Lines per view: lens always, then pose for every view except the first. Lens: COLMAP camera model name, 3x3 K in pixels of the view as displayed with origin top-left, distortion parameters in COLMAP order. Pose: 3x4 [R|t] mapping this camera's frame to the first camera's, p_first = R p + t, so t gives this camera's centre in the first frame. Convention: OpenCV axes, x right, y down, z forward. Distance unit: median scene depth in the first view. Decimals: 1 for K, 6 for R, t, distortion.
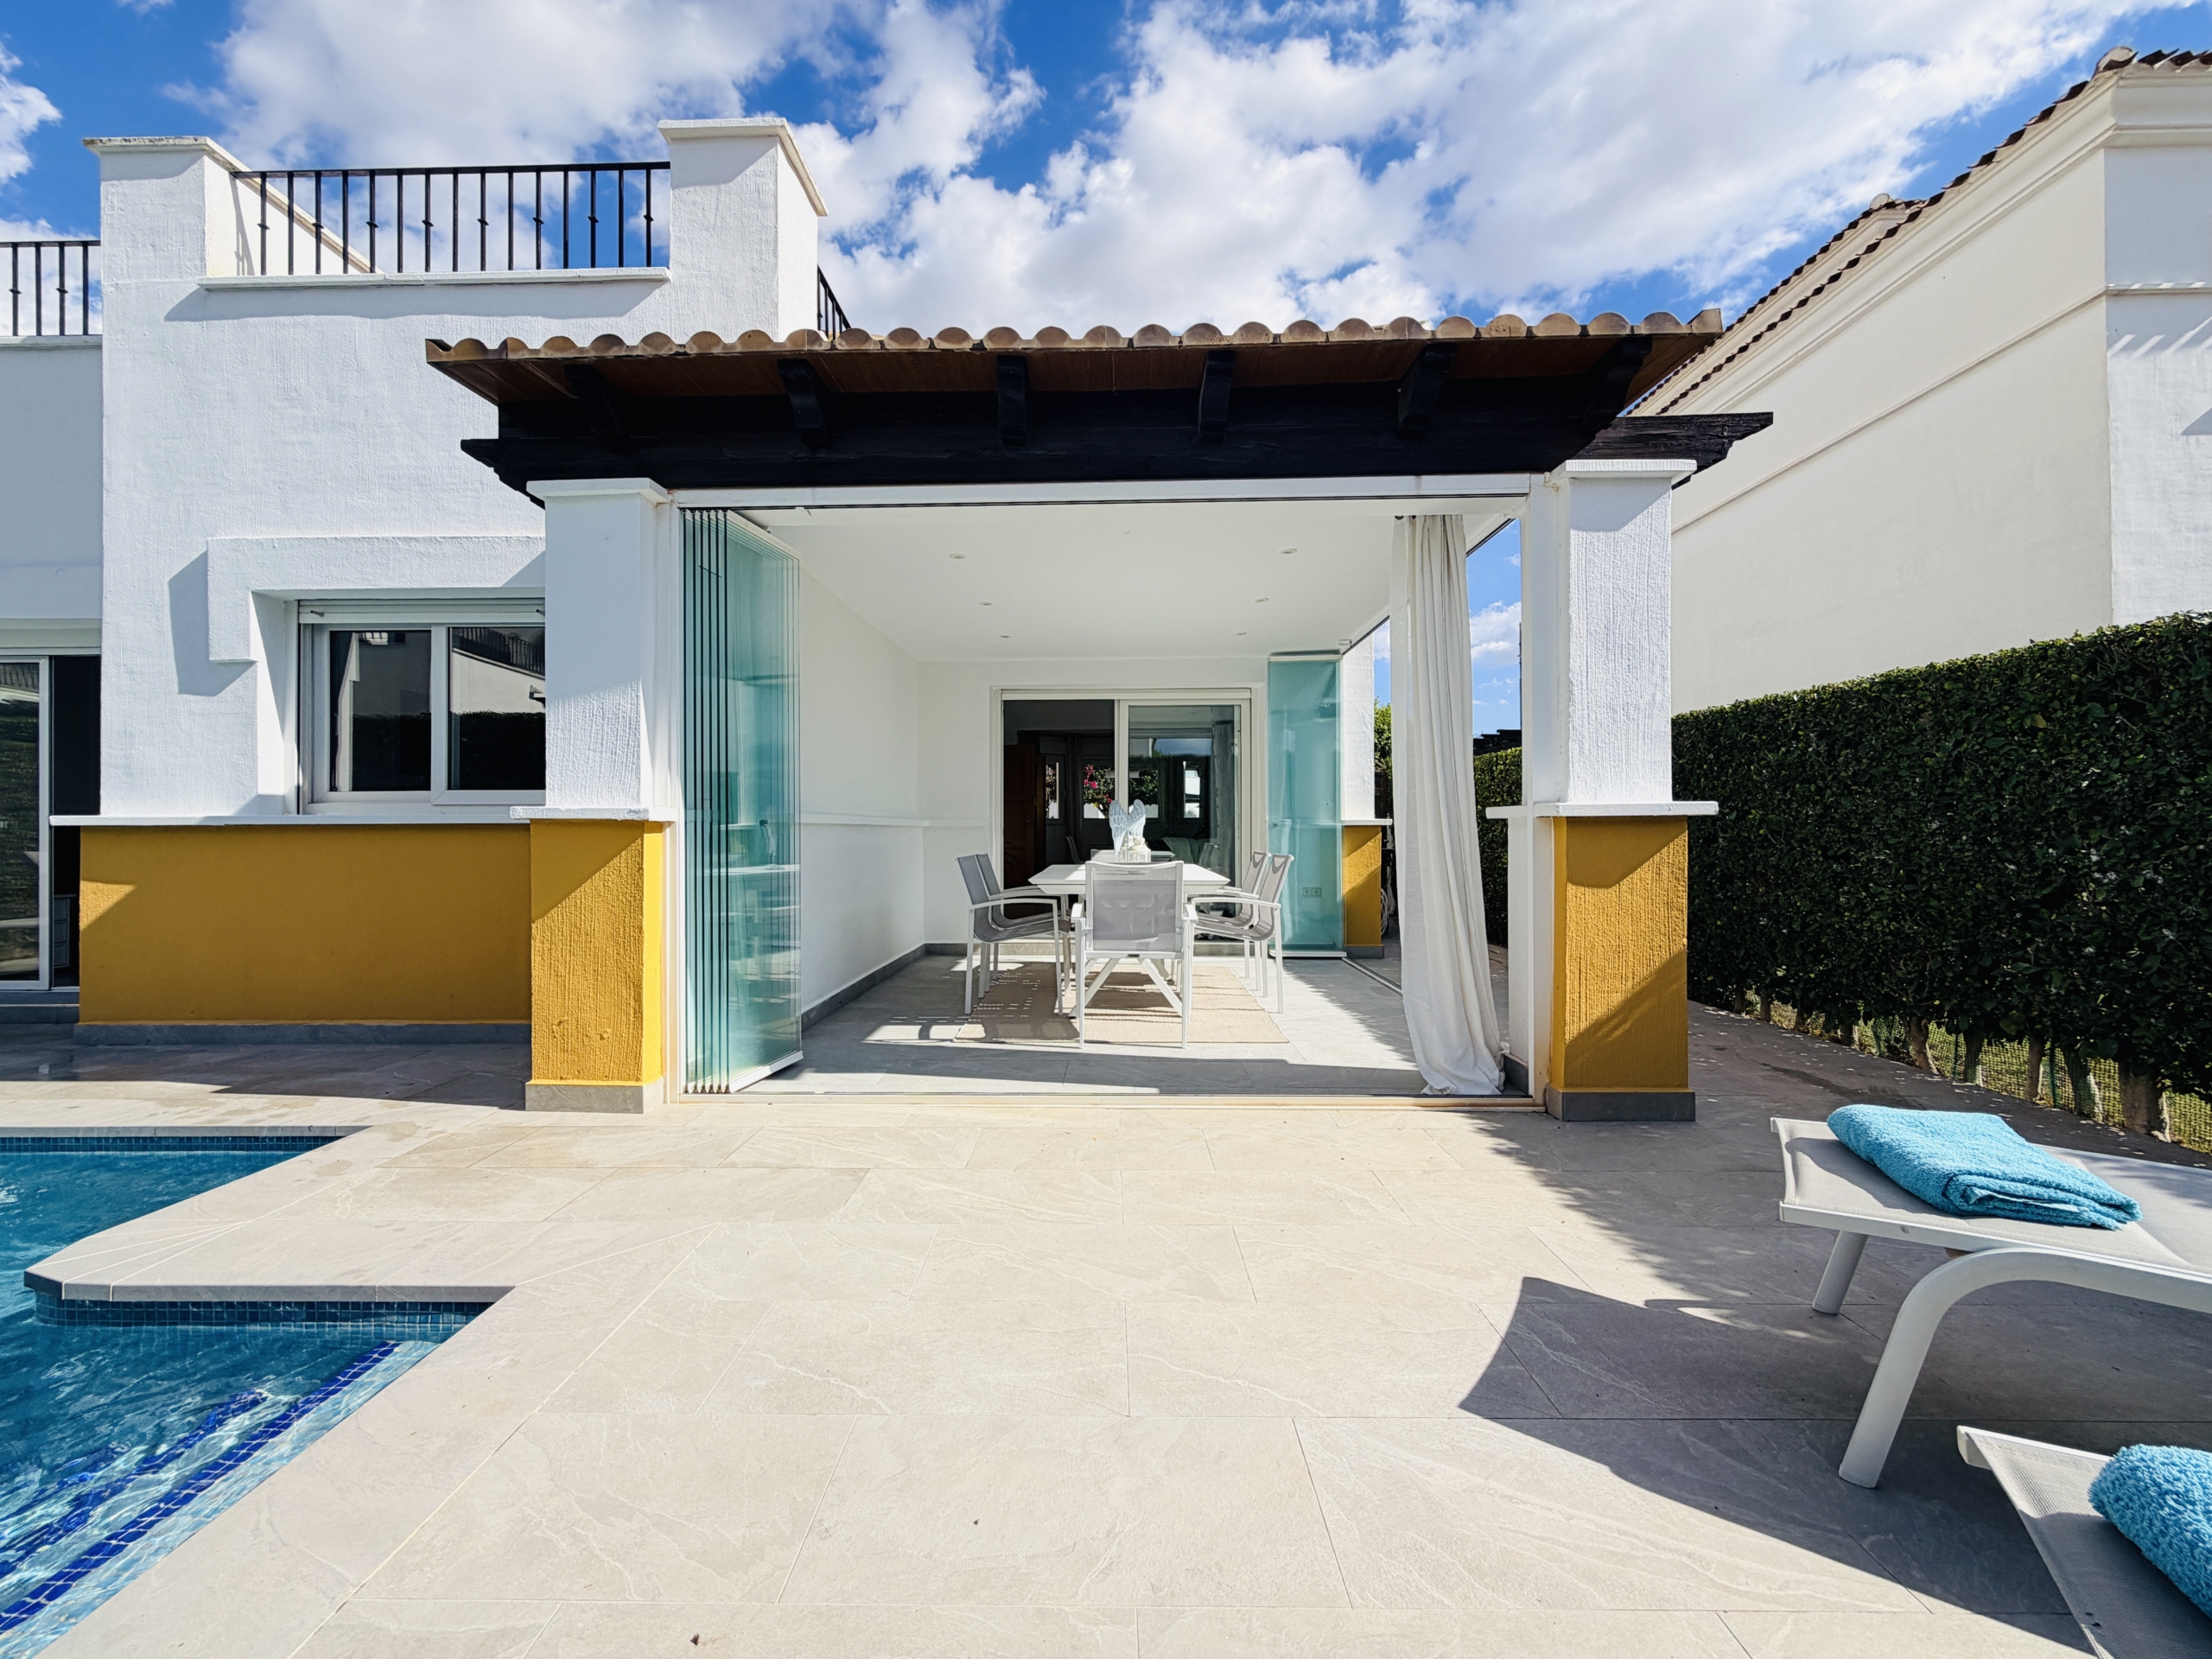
lens RADIAL K [[876.8, 0, 1100.7], [0, 876.8, 829.6], [0, 0, 1]] dist [-0.001823, 0.000485]
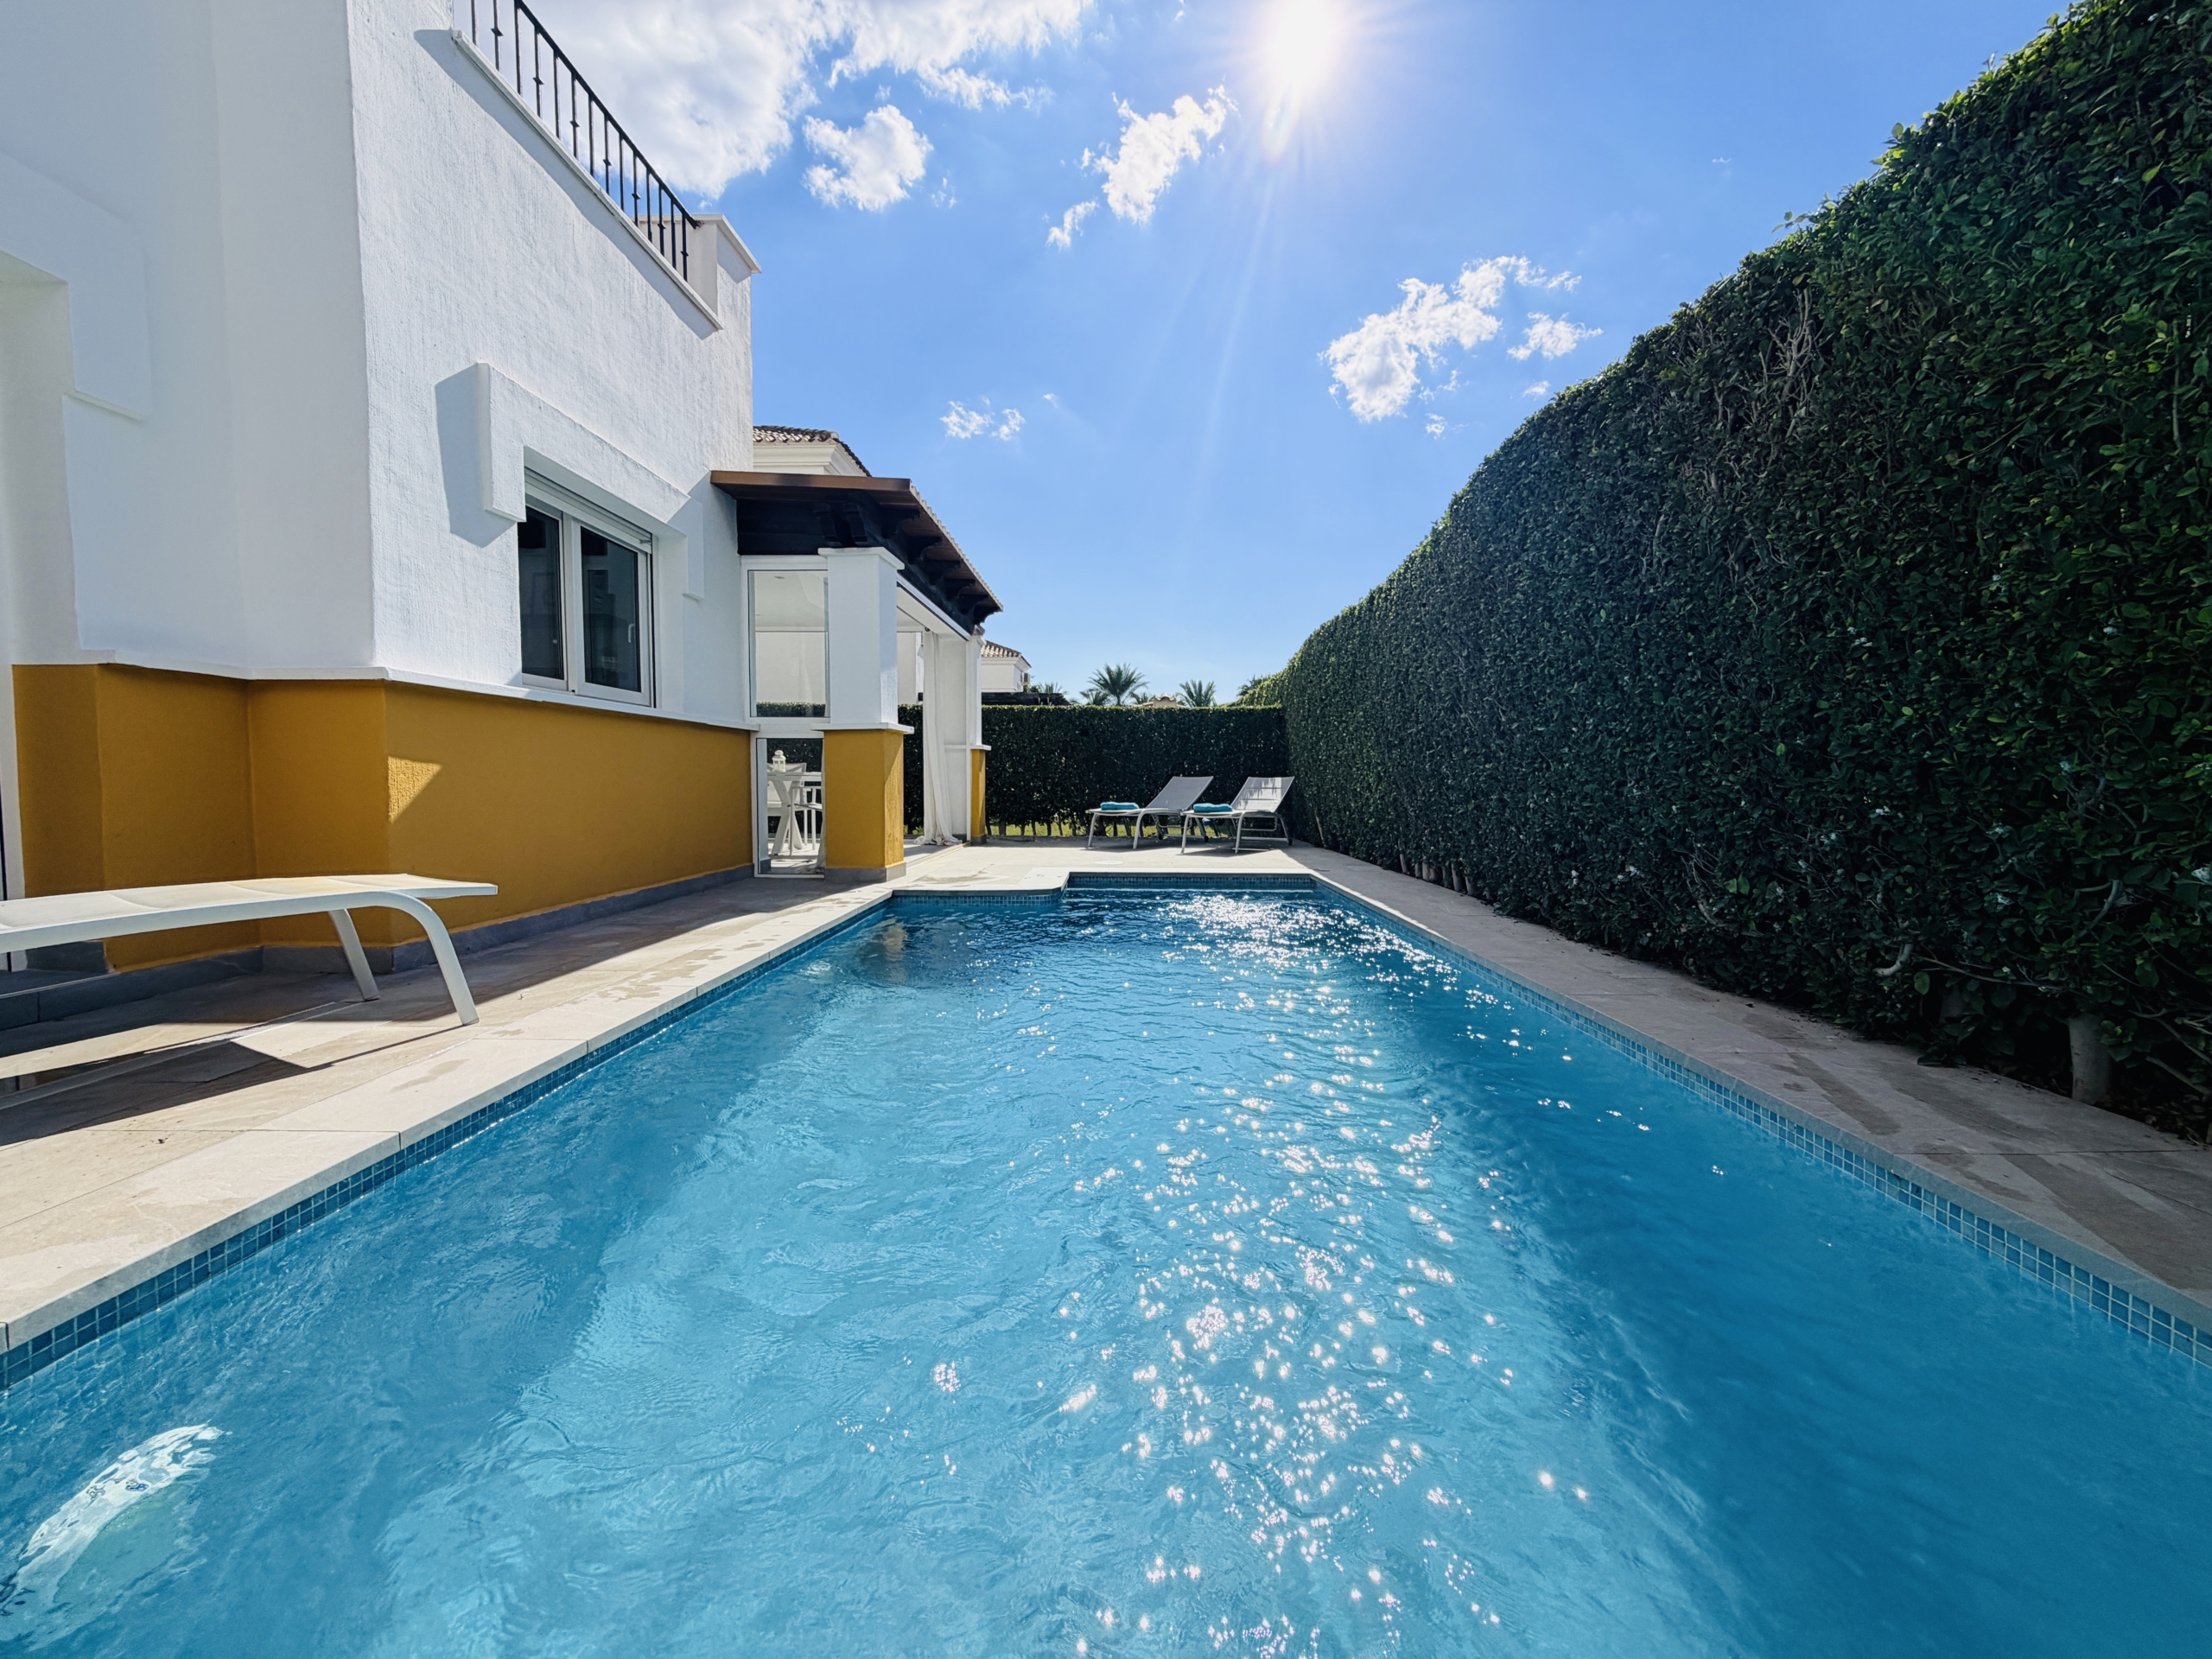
lens RADIAL K [[869.0, 0, 1106.0], [0, 869.0, 829.5], [0, 0, 1]] dist [-0.009707, 0.000424]
pose [[0.001820, -0.053150, 0.998585, -2.617983], [-0.008499, 0.998550, 0.053164, 0.105175], [-0.999962, -0.008584, 0.001366, 0.532797]]
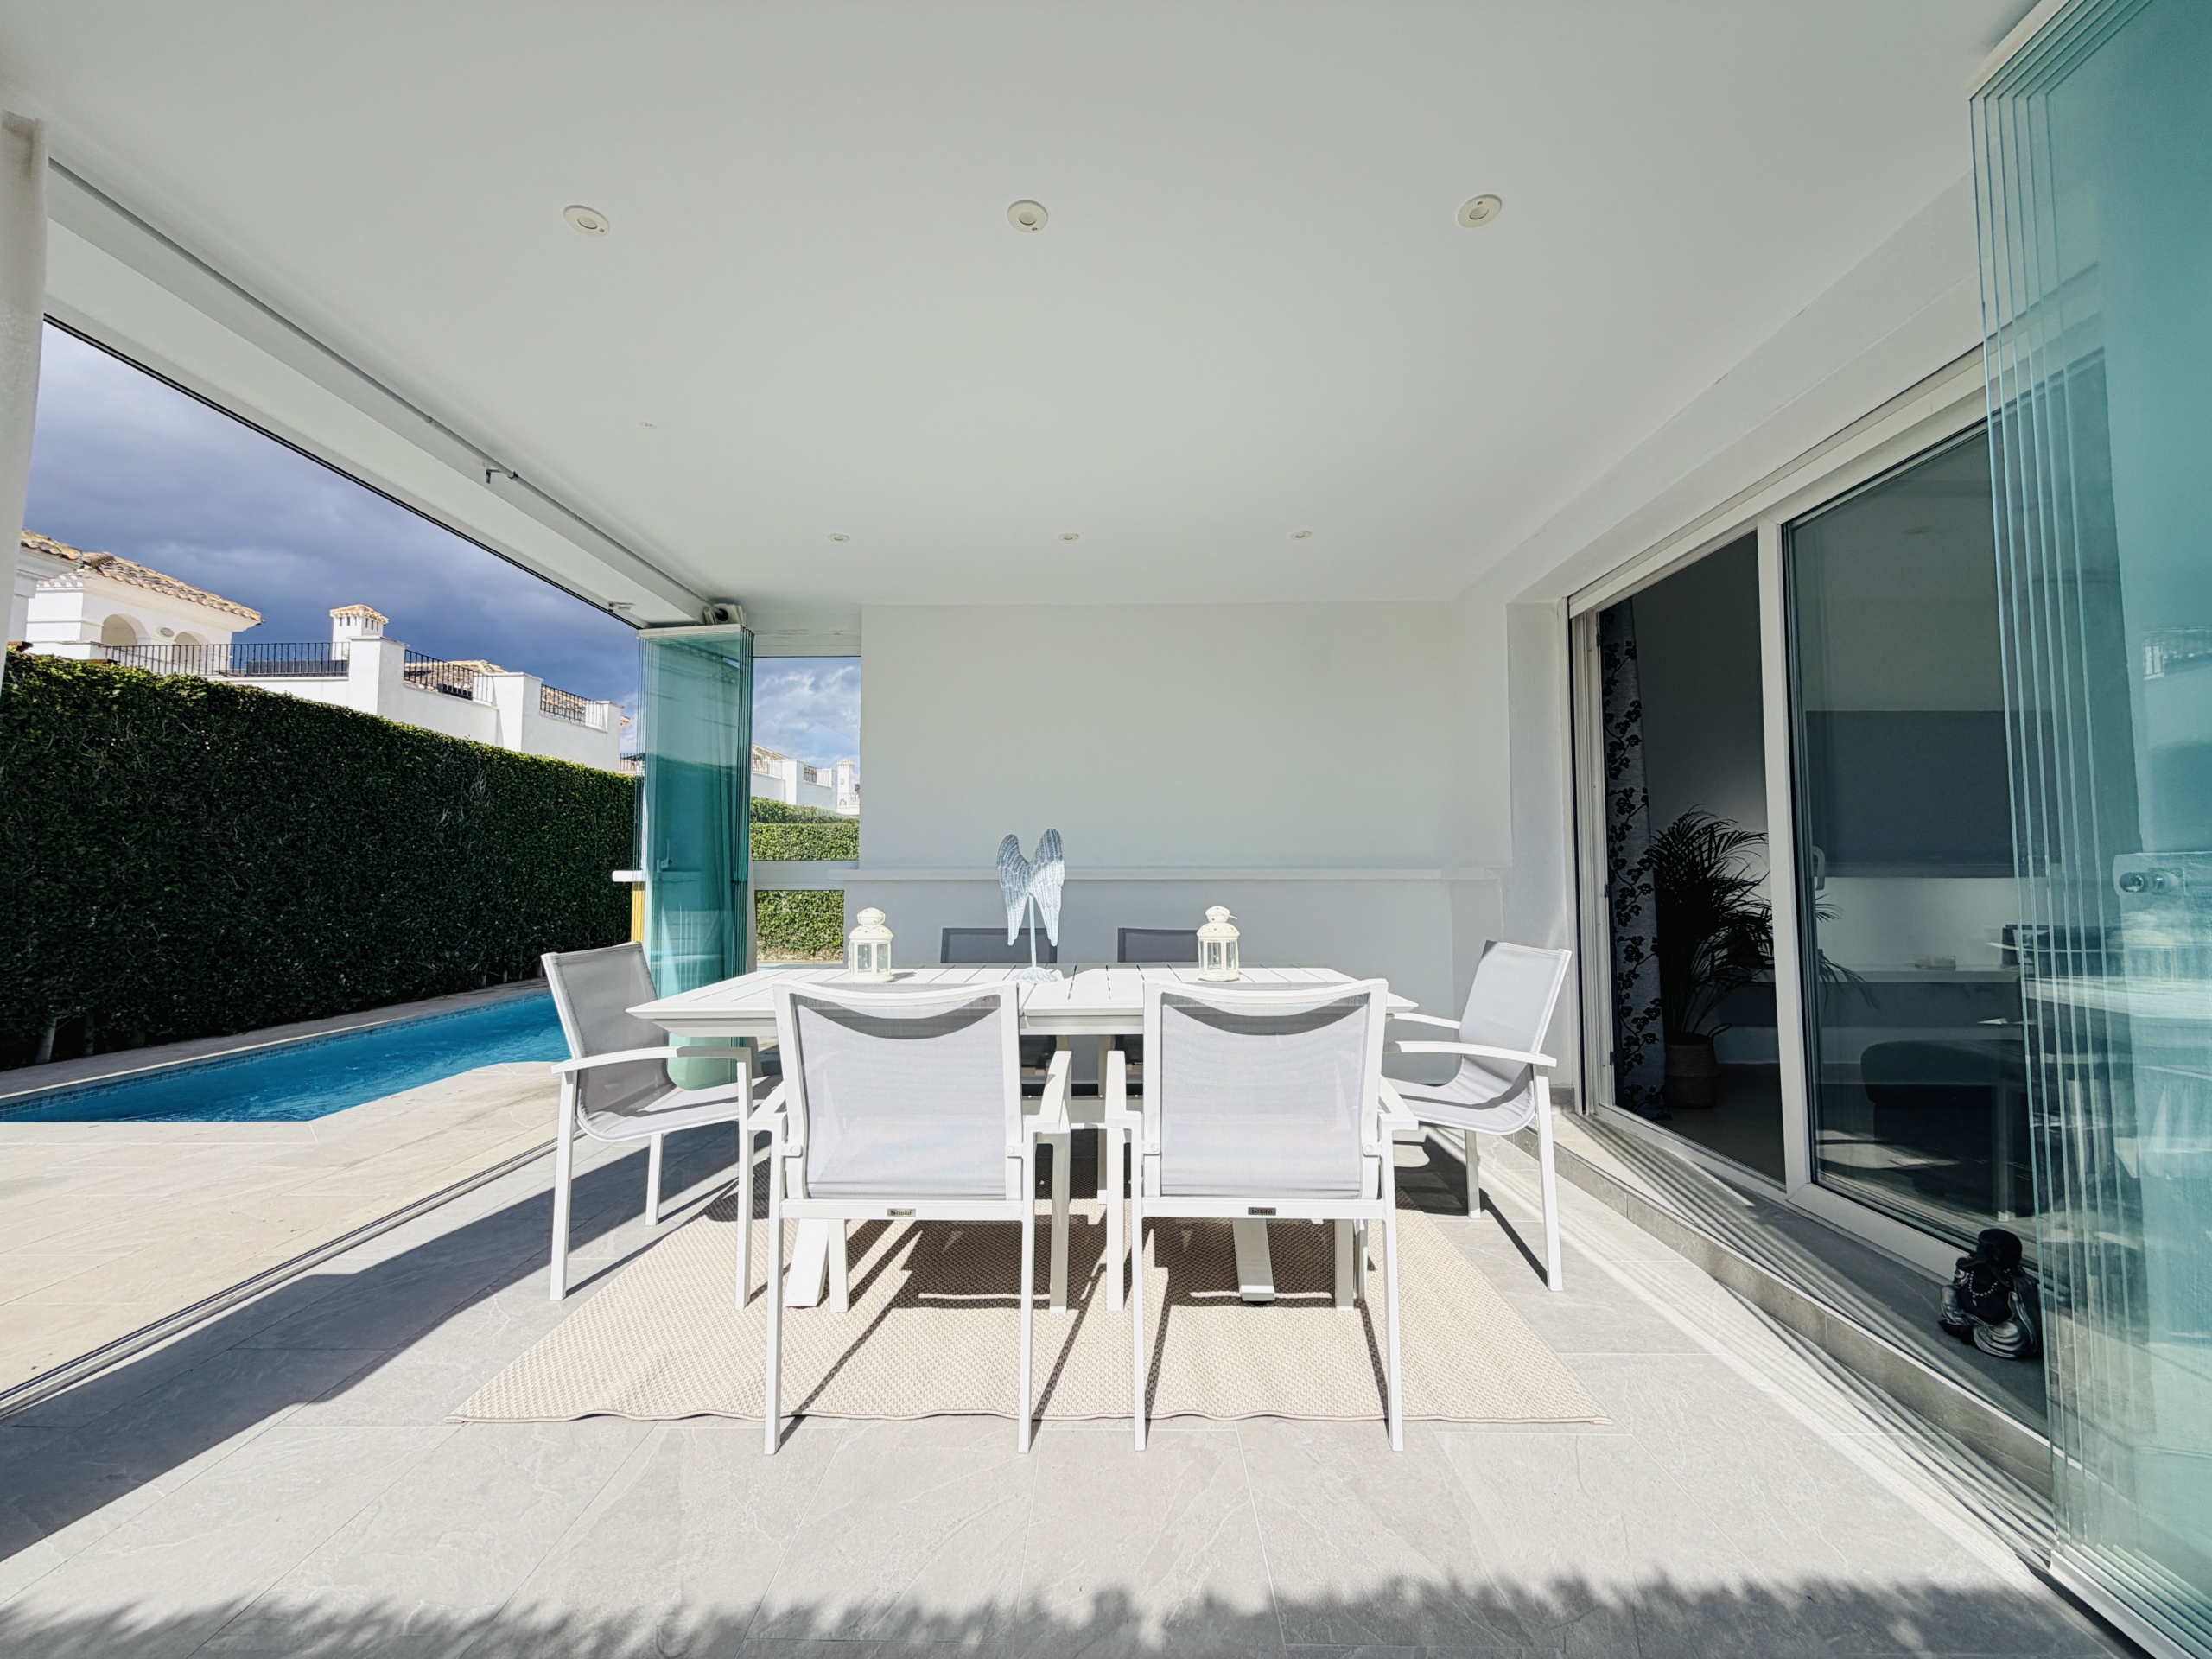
lens RADIAL K [[876.8, 0, 1100.7], [0, 876.8, 829.6], [0, 0, 1]] dist [-0.001823, 0.000485]
pose [[0.003950, -0.052443, -0.998616, 0.842991], [0.001064, 0.998624, -0.052439, -0.015408], [0.999992, -0.000856, 0.004000, 1.735728]]
